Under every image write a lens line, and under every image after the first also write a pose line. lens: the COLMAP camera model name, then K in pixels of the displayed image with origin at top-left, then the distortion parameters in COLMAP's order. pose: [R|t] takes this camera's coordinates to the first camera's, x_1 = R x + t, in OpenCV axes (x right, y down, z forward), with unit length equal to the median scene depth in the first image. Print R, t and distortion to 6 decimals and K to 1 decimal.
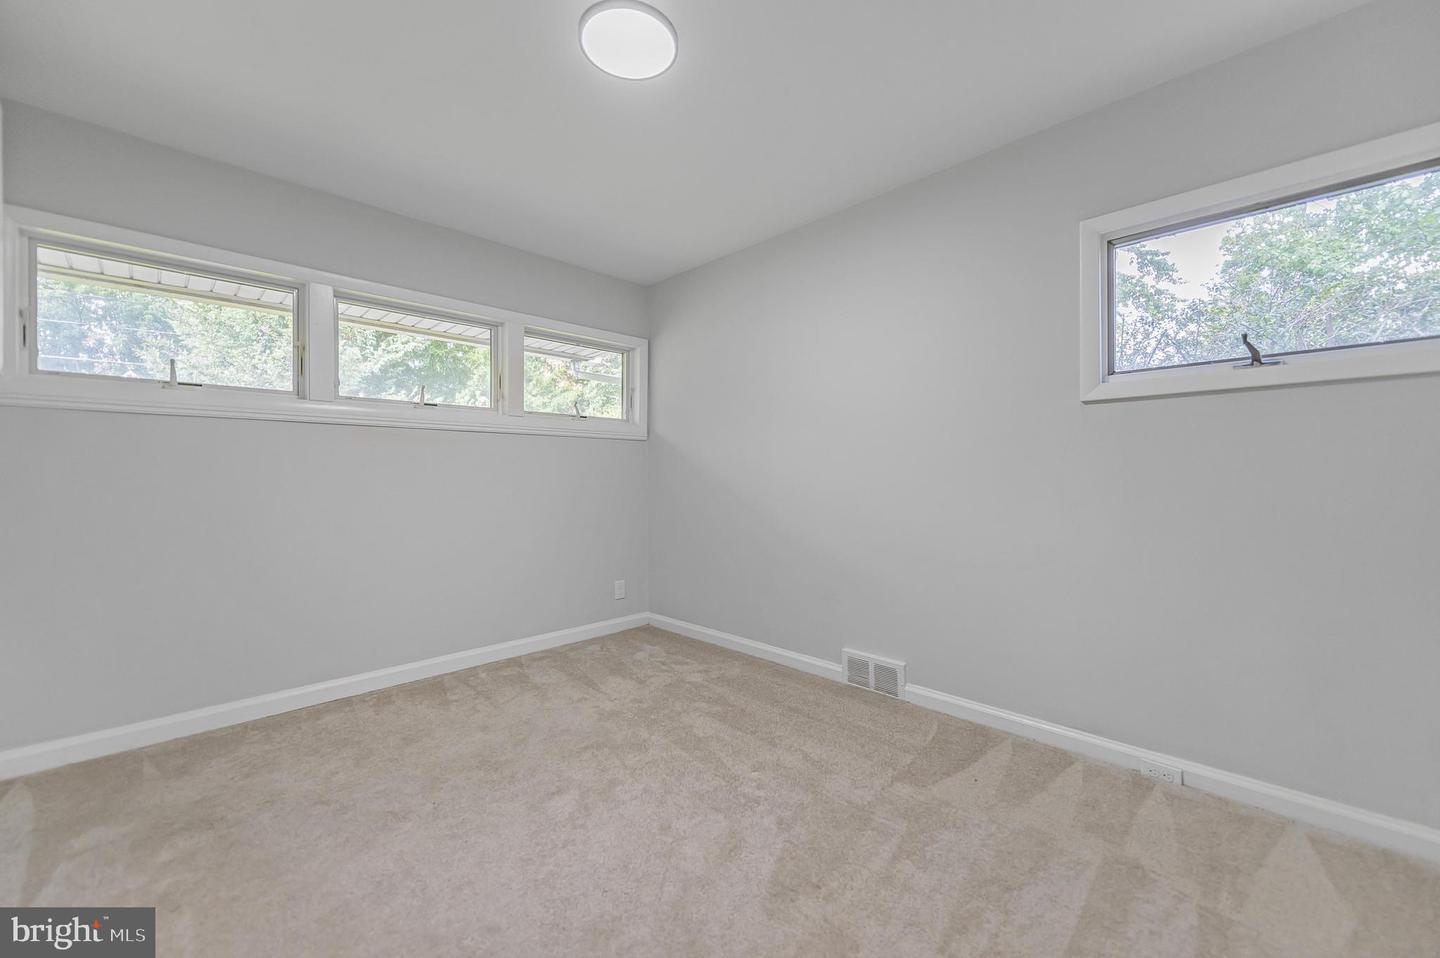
lens RADIAL K [[569.4, 0, 725.9], [0, 569.4, 477.1], [0, 0, 1]] dist [-0.001752, -0.000582]
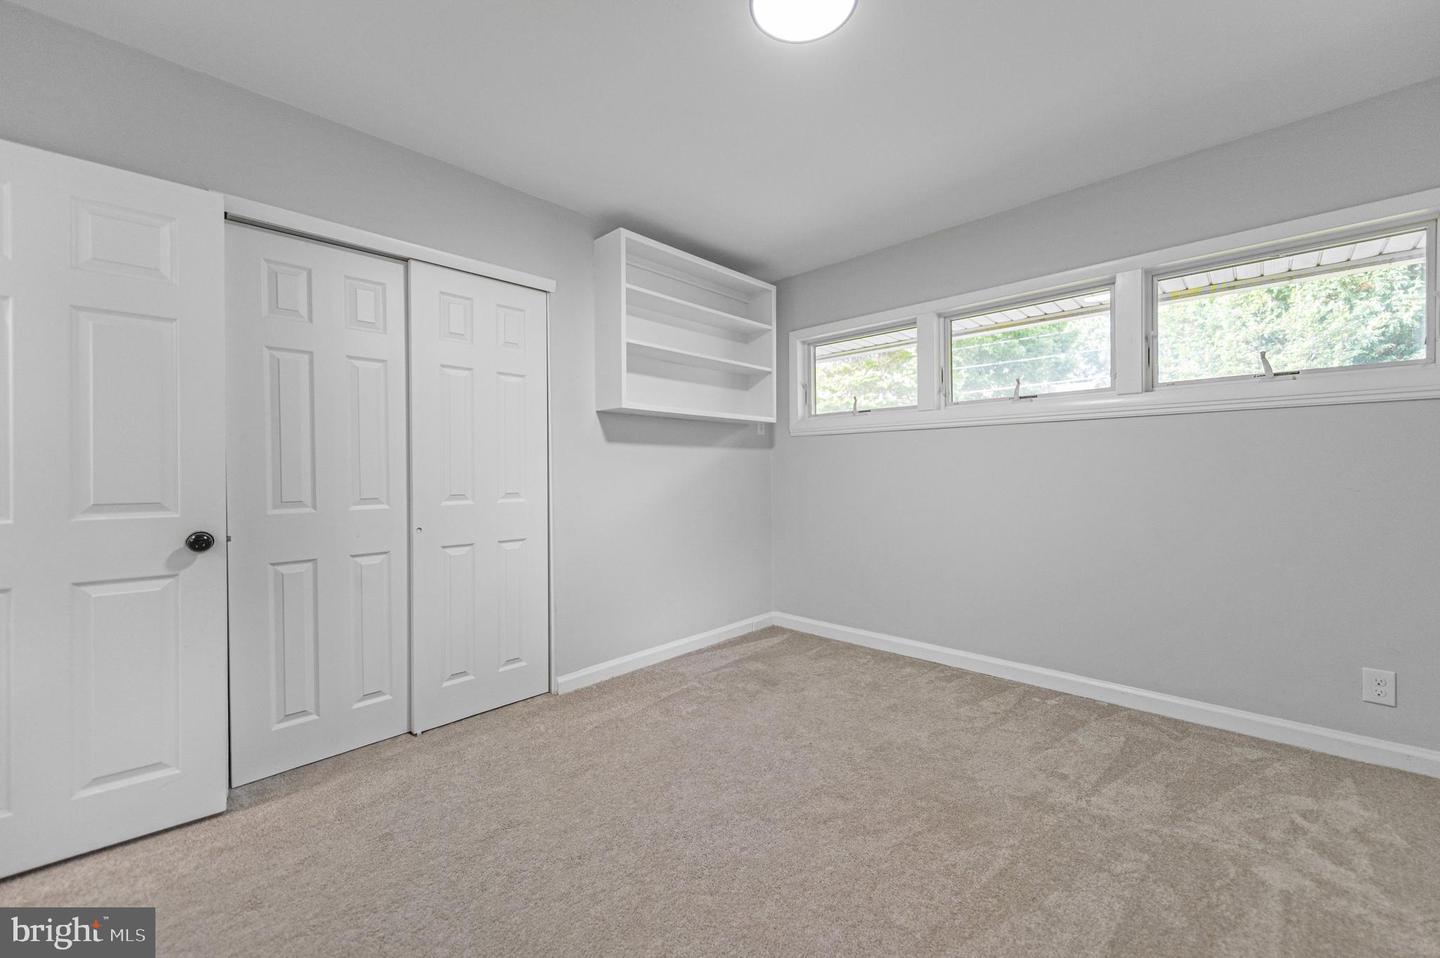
lens RADIAL K [[569.4, 0, 725.9], [0, 569.4, 477.1], [0, 0, 1]] dist [-0.001752, -0.000582]
pose [[-0.000865, 0.013429, -0.999909, 0.429495], [0.006728, 0.999887, 0.013423, -0.010078], [0.999977, -0.006715, -0.000955, 0.502032]]
